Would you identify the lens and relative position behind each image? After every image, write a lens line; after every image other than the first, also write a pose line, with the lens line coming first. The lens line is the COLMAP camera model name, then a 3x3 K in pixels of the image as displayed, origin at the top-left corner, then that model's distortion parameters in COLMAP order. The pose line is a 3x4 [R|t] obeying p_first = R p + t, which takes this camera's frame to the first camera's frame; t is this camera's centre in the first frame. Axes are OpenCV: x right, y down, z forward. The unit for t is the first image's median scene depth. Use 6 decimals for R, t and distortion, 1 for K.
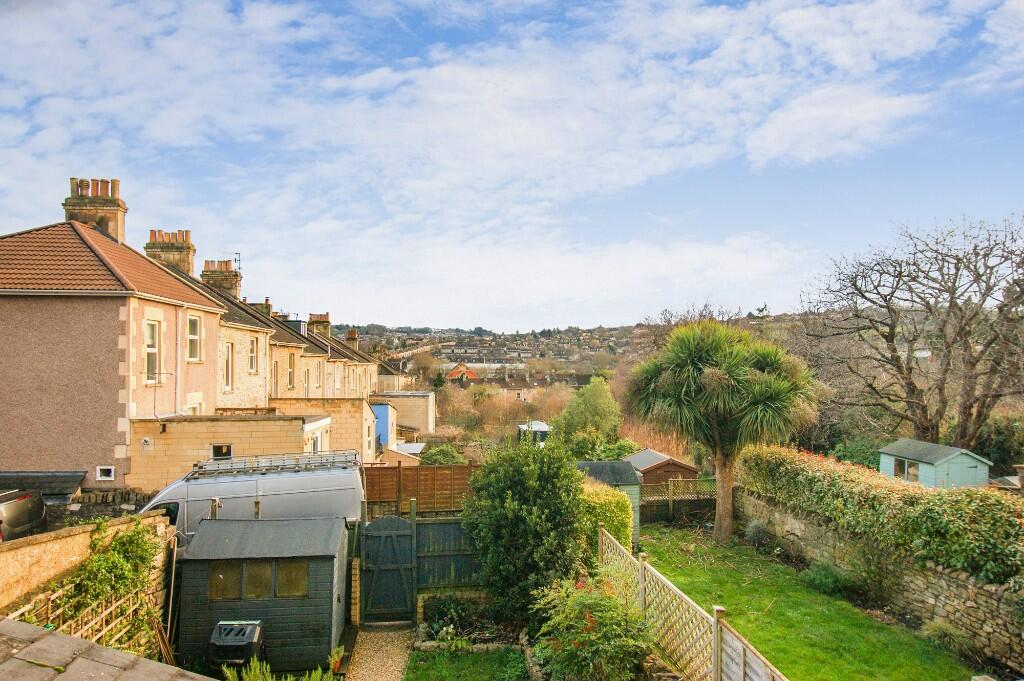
lens RADIAL K [[587.3, 0, 500.7], [0, 587.3, 357.0], [0, 0, 1]] dist [-0.018059, 0.000968]
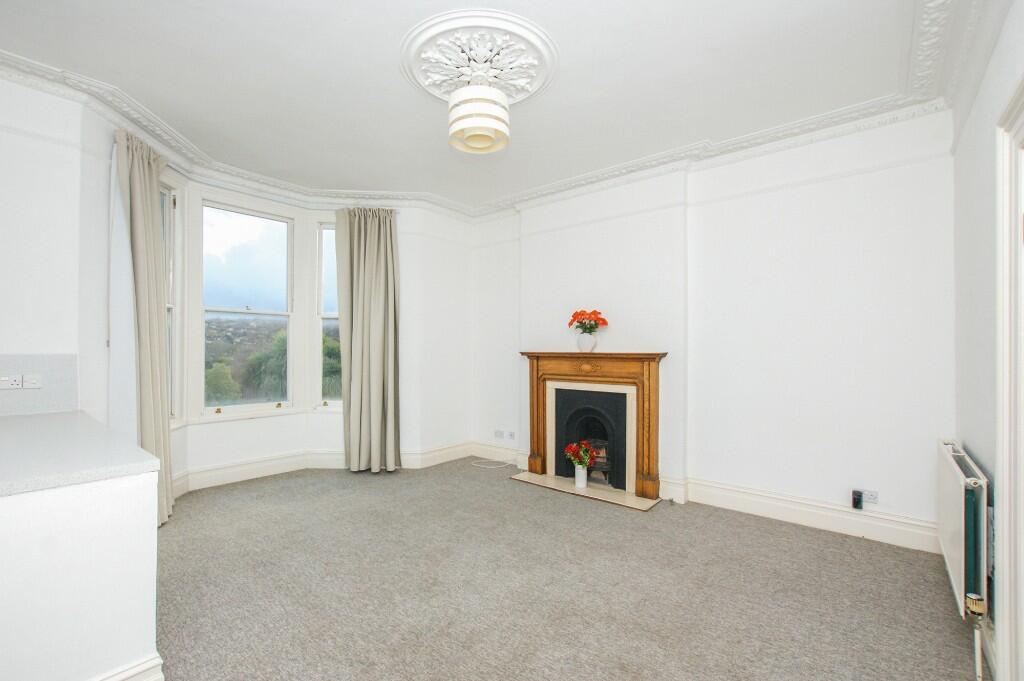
lens RADIAL K [[456.4, 0, 487.3], [0, 456.4, 348.9], [0, 0, 1]] dist [-0.004922, -0.000568]
pose [[0.763380, 0.003506, 0.645940, -0.044594], [-0.007160, 0.999970, 0.003035, -0.005194], [-0.645909, -0.006942, 0.763383, -0.196292]]
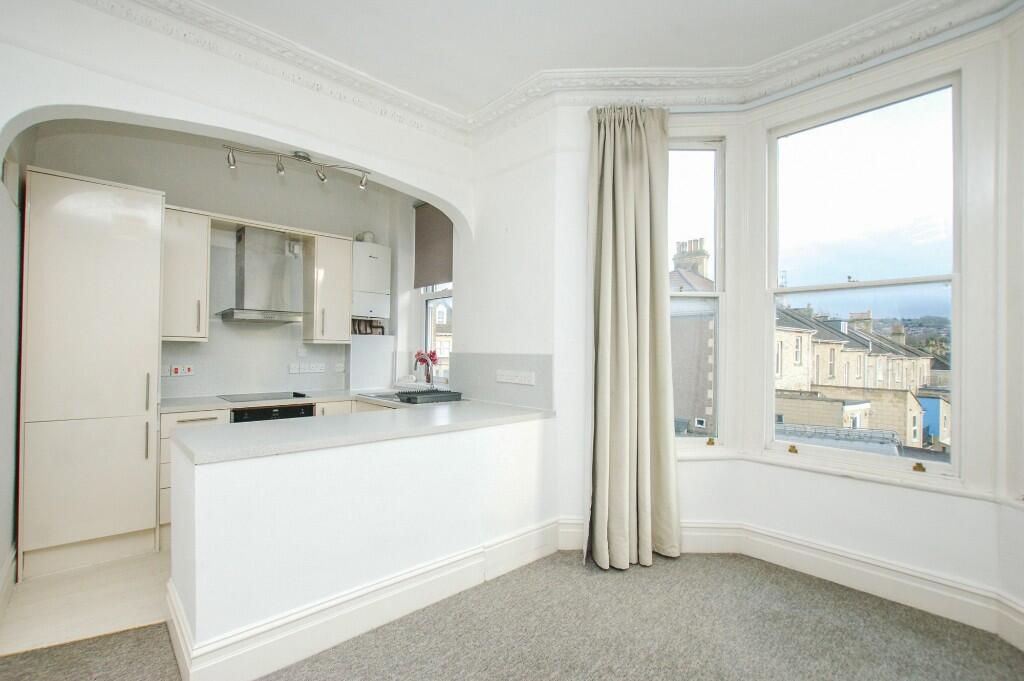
lens RADIAL K [[456.4, 0, 507.7], [0, 456.4, 347.6], [0, 0, 1]] dist [-0.004922, -0.000568]
pose [[0.573551, 0.001139, -0.819169, 0.039238], [-0.004740, 0.999987, -0.001928, -0.004299], [0.819156, 0.004989, 0.573549, -0.117839]]
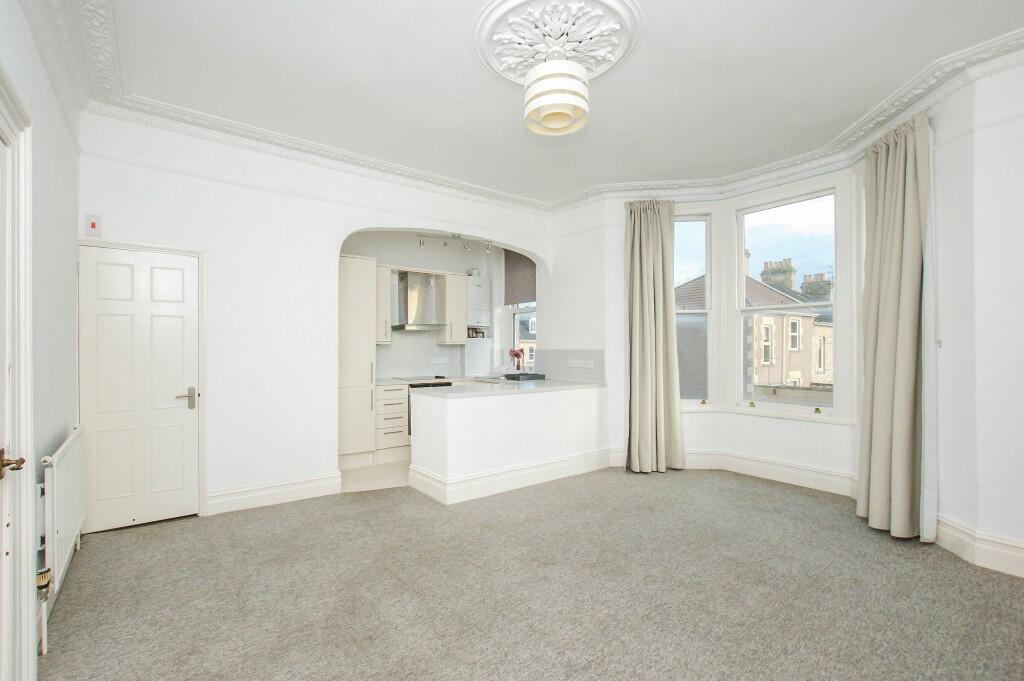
lens RADIAL K [[456.4, 0, 509.0], [0, 456.4, 346.5], [0, 0, 1]] dist [-0.004922, -0.000568]
pose [[0.498518, -0.004505, -0.866868, 0.098264], [0.006139, 0.999980, -0.001667, -0.003929], [0.866858, -0.004491, 0.498536, -0.173338]]
